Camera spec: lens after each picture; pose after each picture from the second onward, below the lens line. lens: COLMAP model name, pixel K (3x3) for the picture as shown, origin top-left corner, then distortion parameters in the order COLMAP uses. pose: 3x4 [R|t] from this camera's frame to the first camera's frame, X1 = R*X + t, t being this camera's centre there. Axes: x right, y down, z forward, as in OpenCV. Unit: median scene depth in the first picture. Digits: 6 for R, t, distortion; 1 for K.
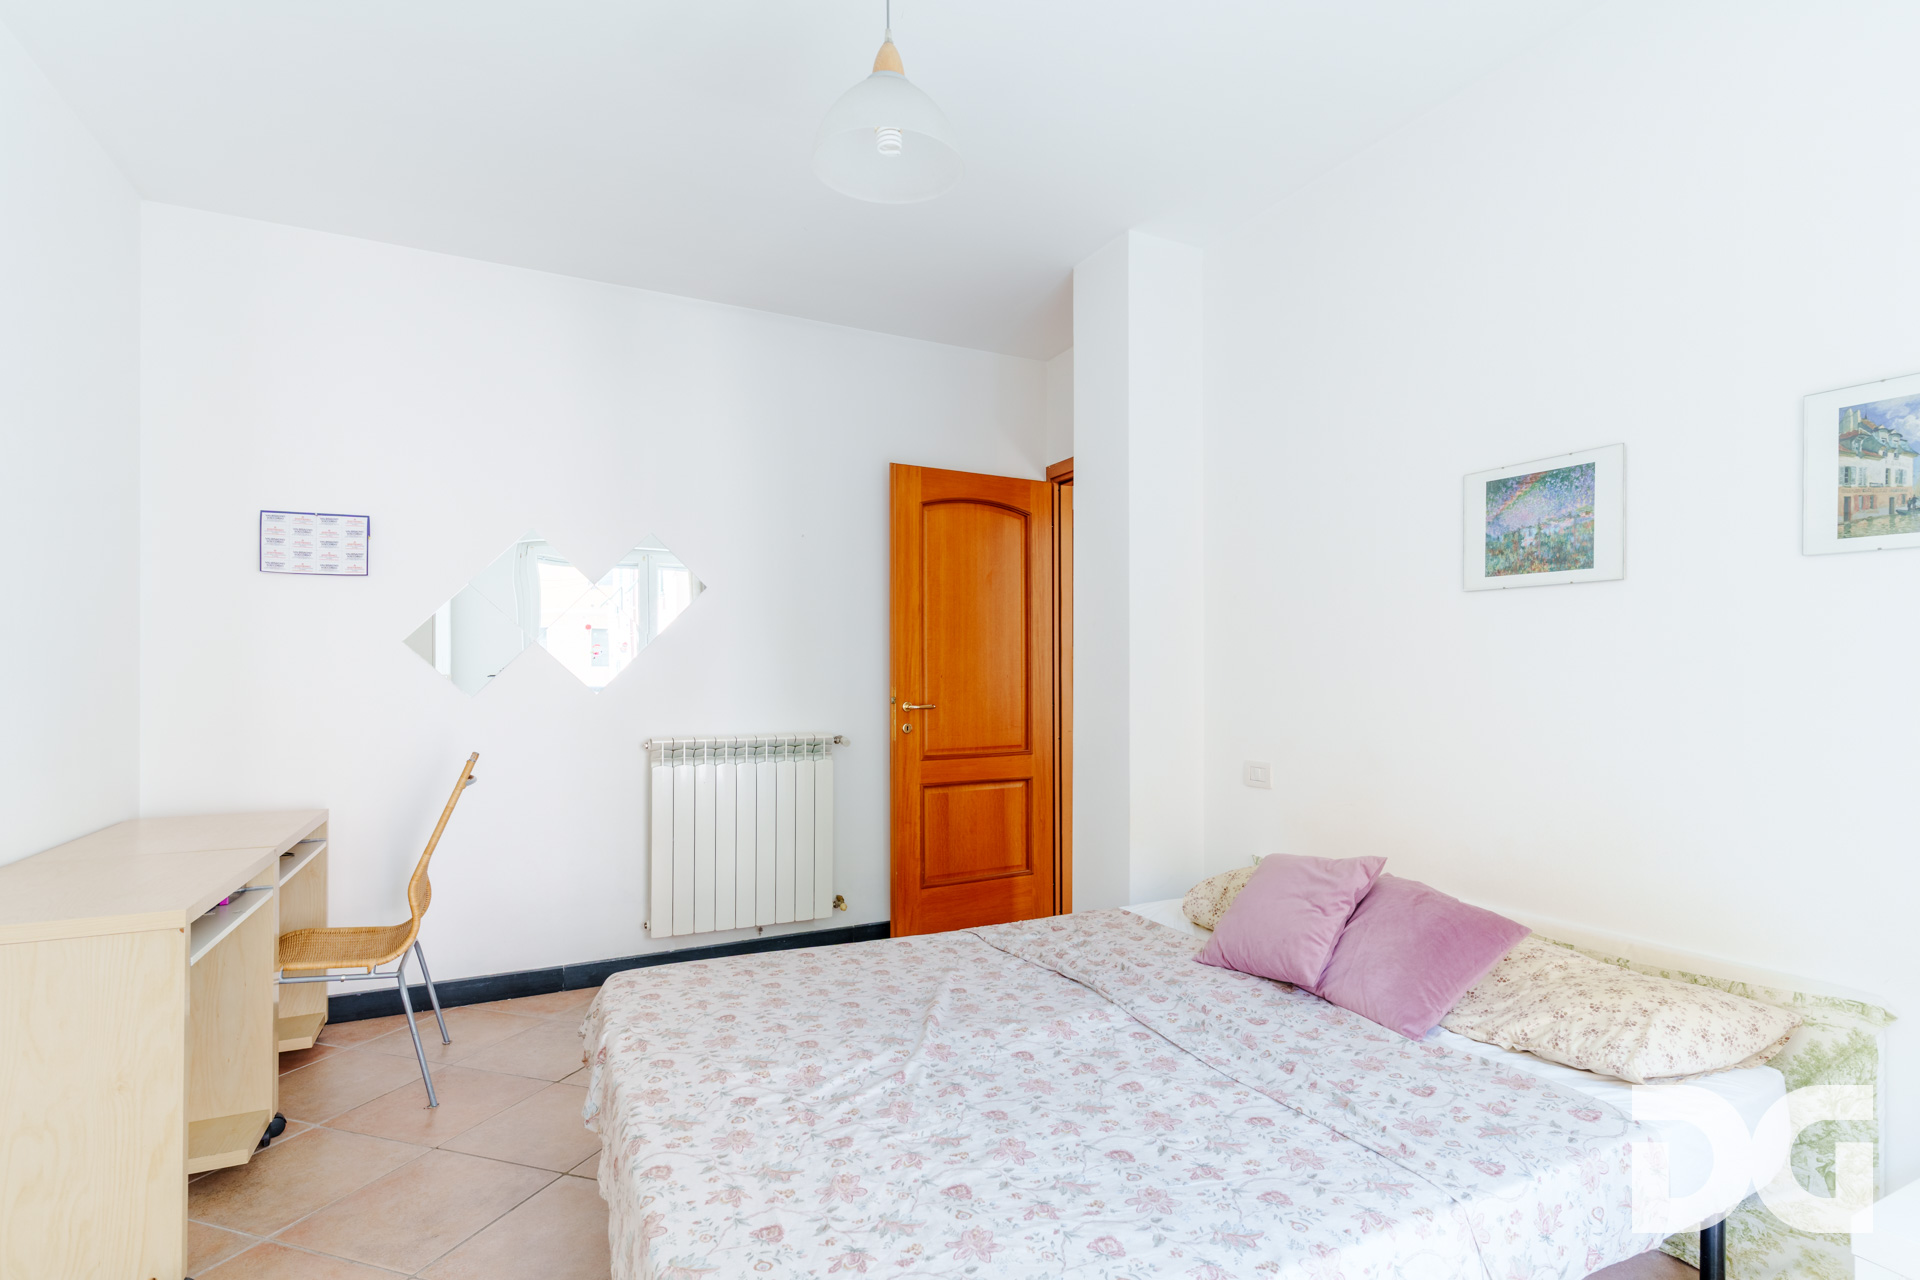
lens RADIAL K [[949.8, 0, 1017.5], [0, 949.8, 672.8], [0, 0, 1]] dist [-0.000852, 0.000015]
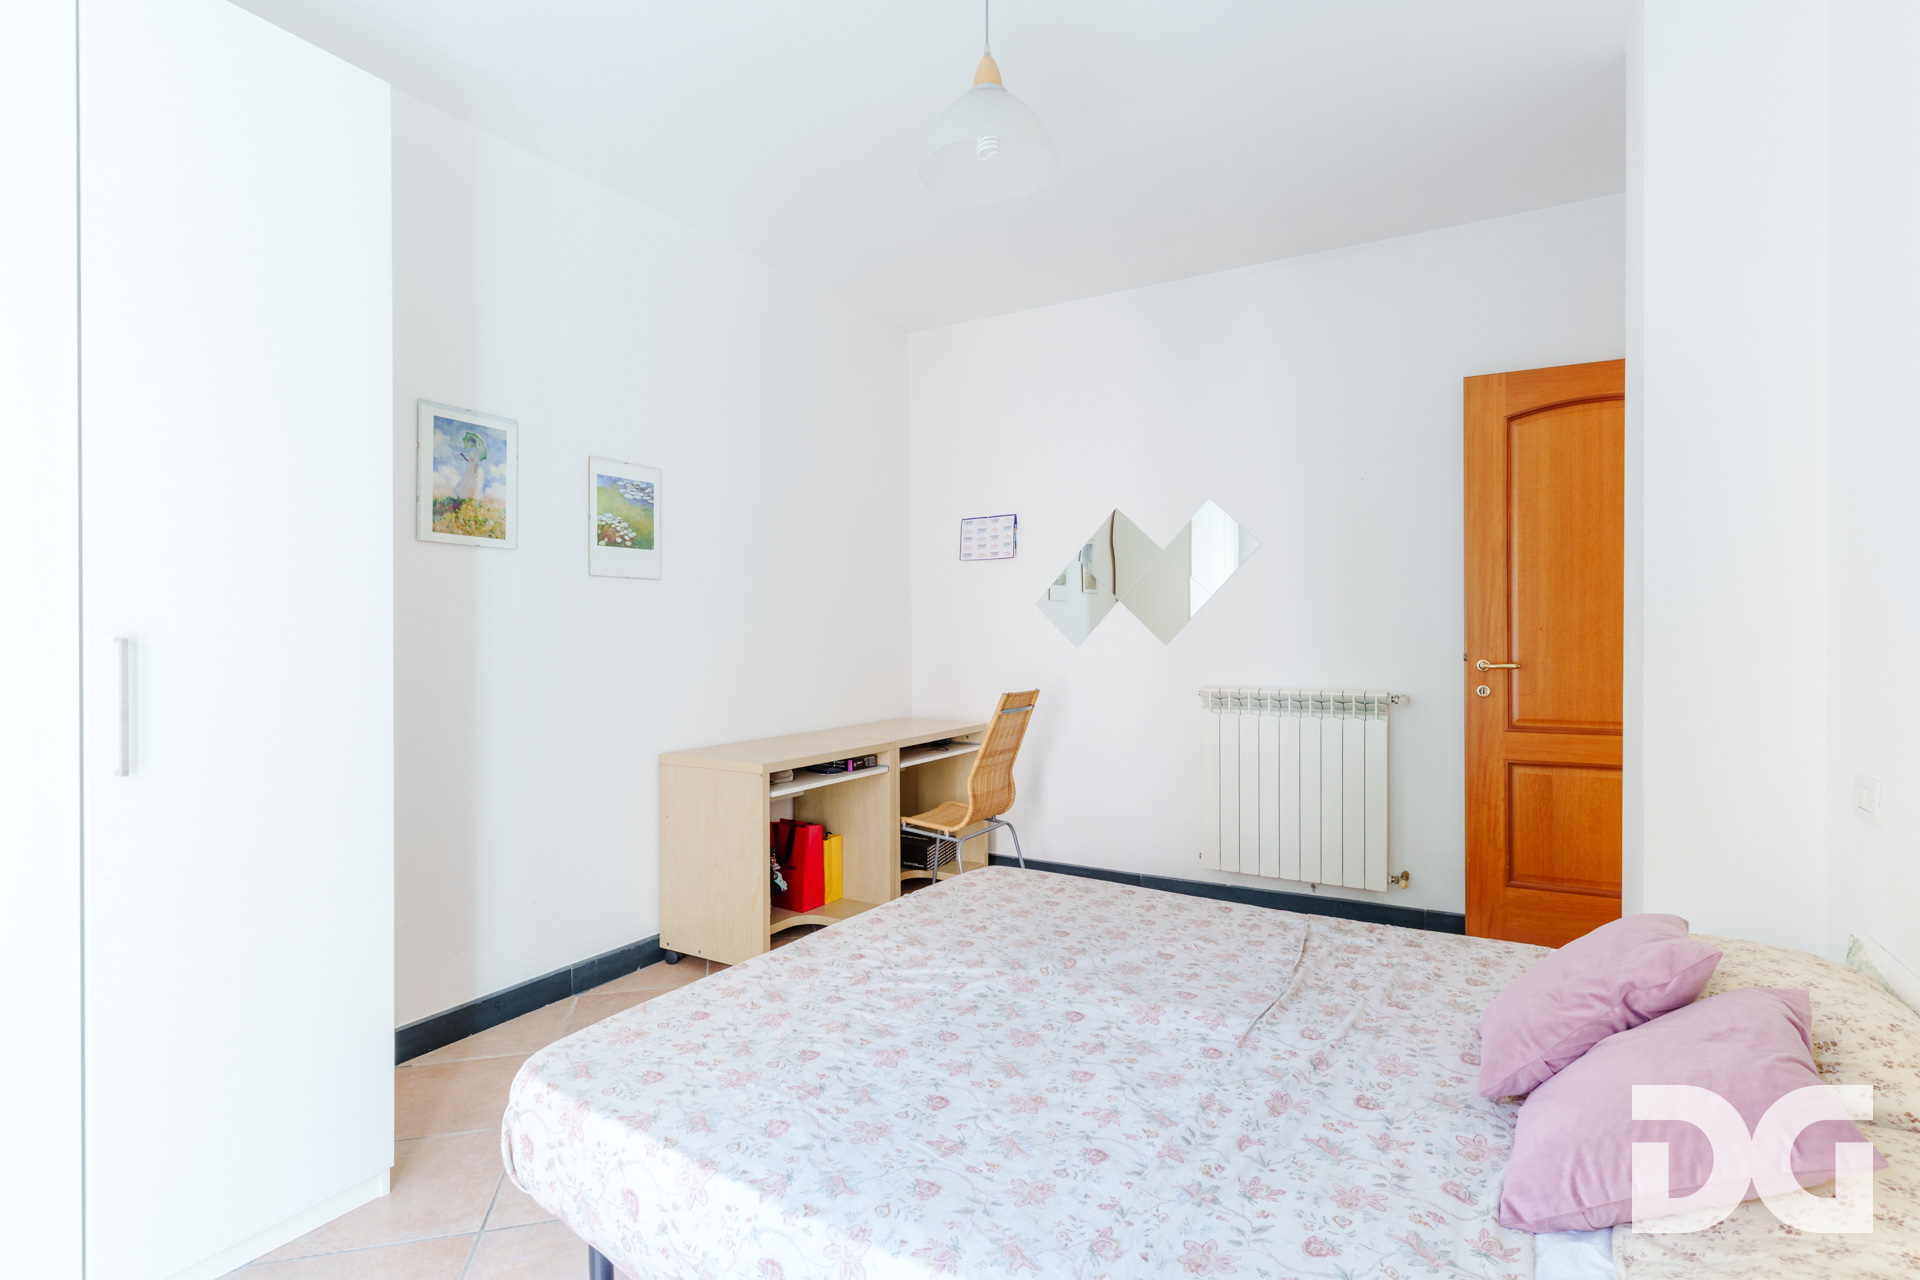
lens RADIAL K [[933.7, 0, 960.0], [0, 933.7, 640.0], [0, 0, 1]] dist [-0.000675, 0.000200]
pose [[0.521729, 0.008373, -0.853070, 0.592657], [0.007608, 0.999866, 0.014467, -0.003597], [0.853077, -0.014038, 0.521596, 0.303049]]
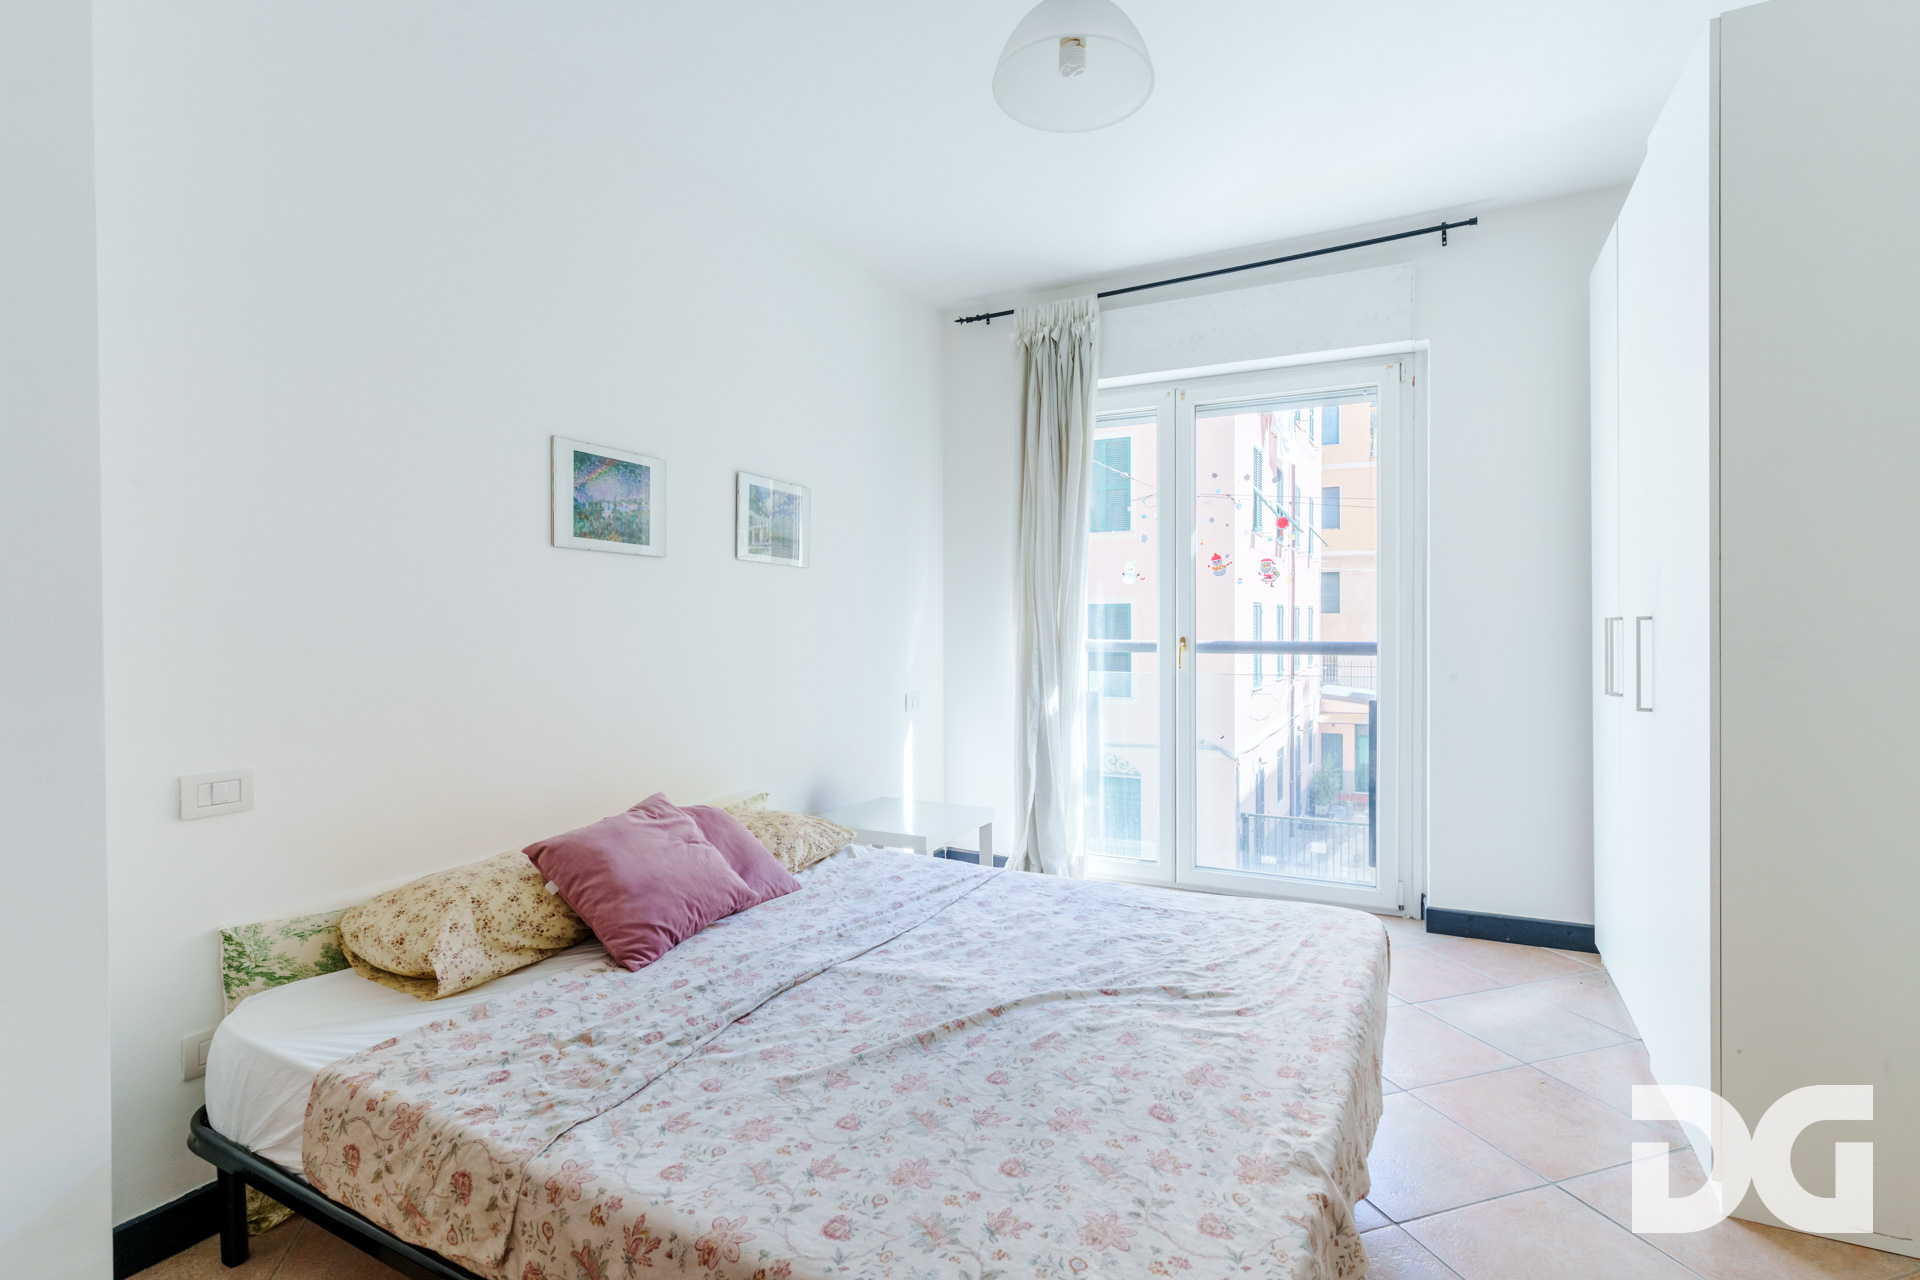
lens RADIAL K [[912.0, 0, 971.4], [0, 912.0, 627.7], [0, 0, 1]] dist [0.000116, 0.000072]
pose [[-0.576903, 0.002185, 0.816809, -0.640569], [0.003744, 0.999993, -0.000031, 0.006708], [-0.816804, 0.003041, -0.576908, 1.240477]]
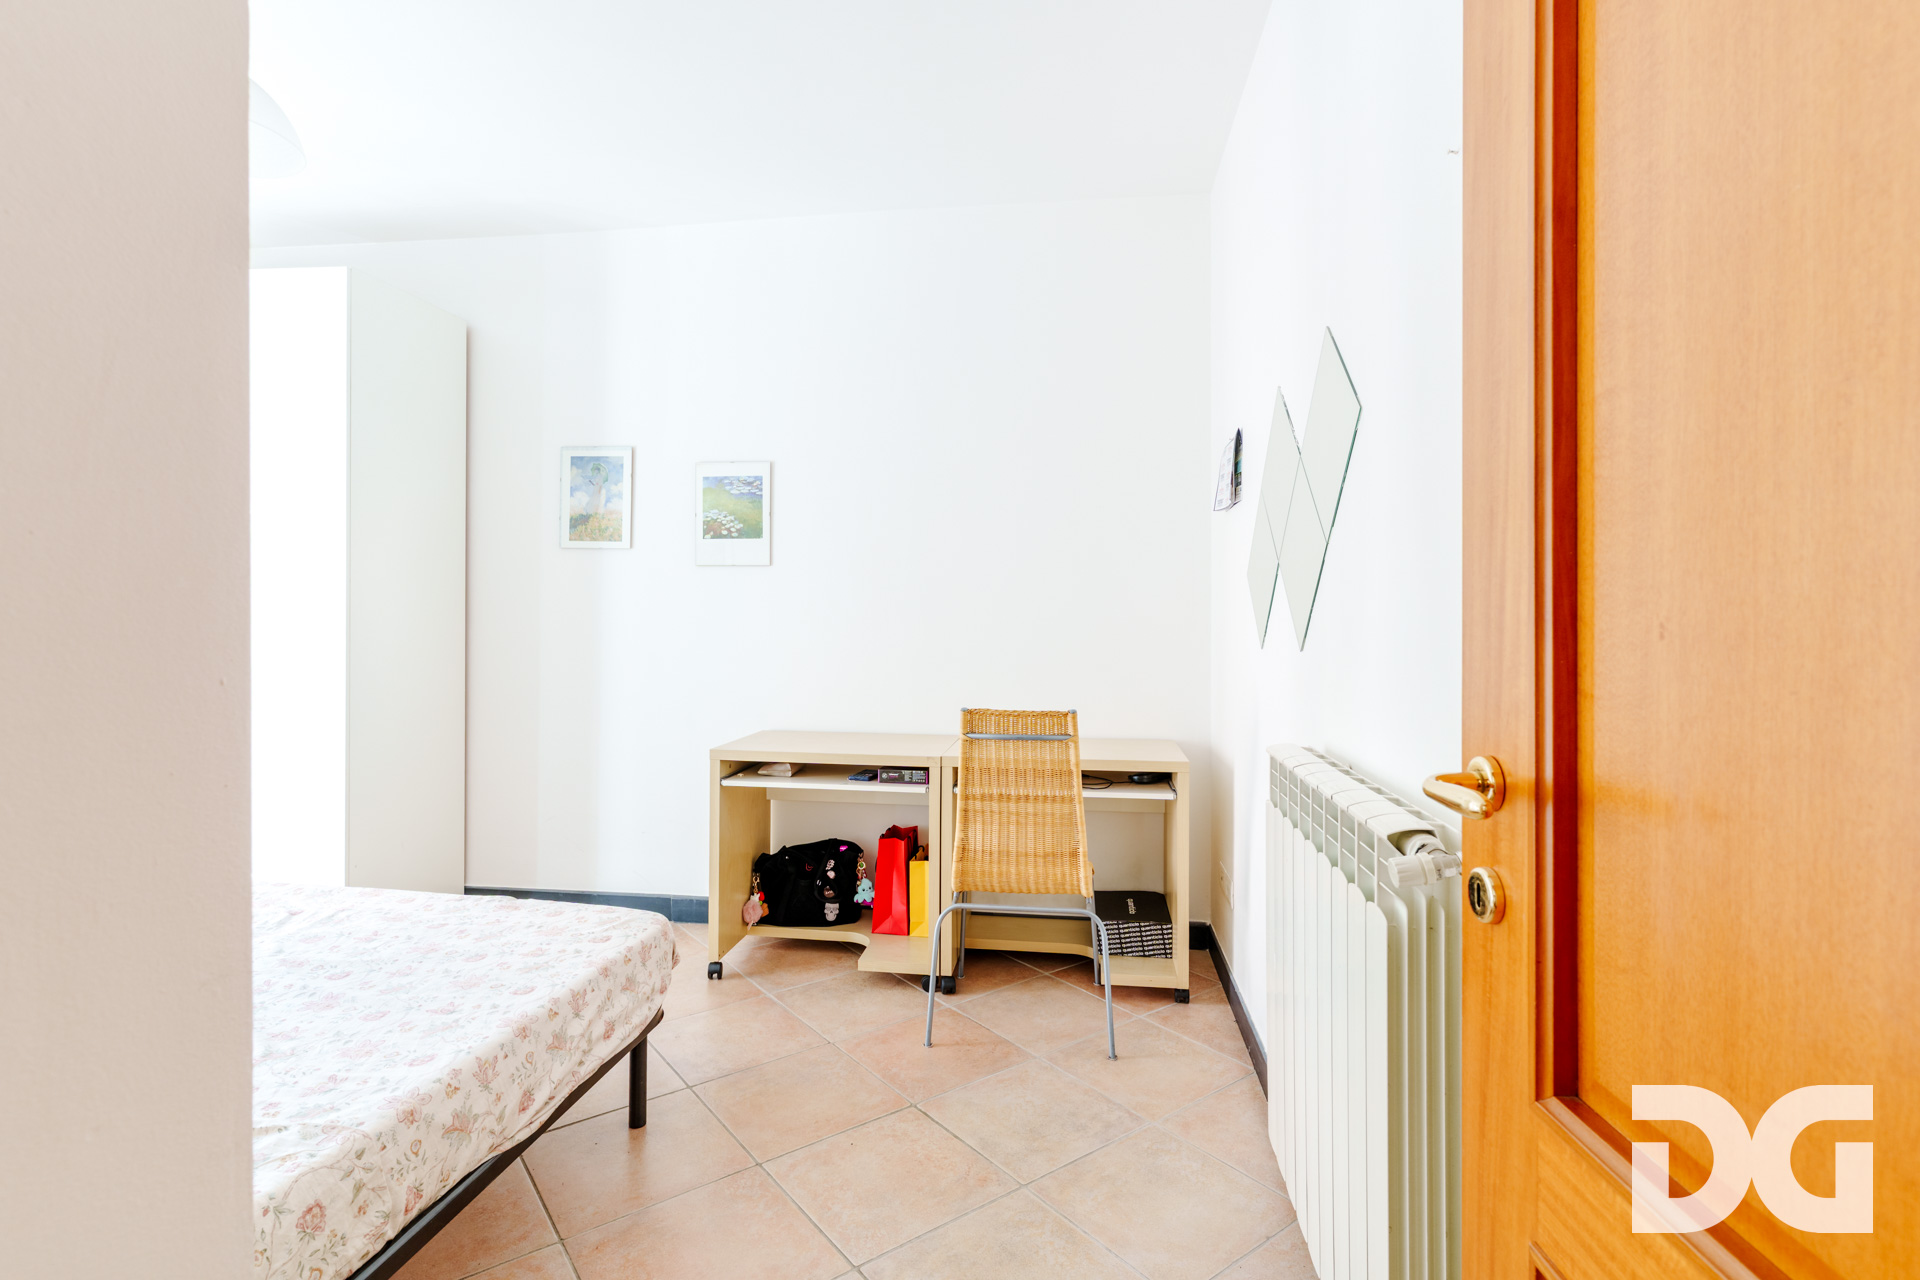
lens RADIAL K [[919.7, 0, 966.6], [0, 919.7, 617.5], [0, 0, 1]] dist [0.000182, 0.000108]
pose [[-0.581623, 0.000700, -0.813458, 0.167686], [0.000384, 1.000000, 0.000587, 0.004351], [0.813458, 0.000029, -0.581624, 1.757367]]
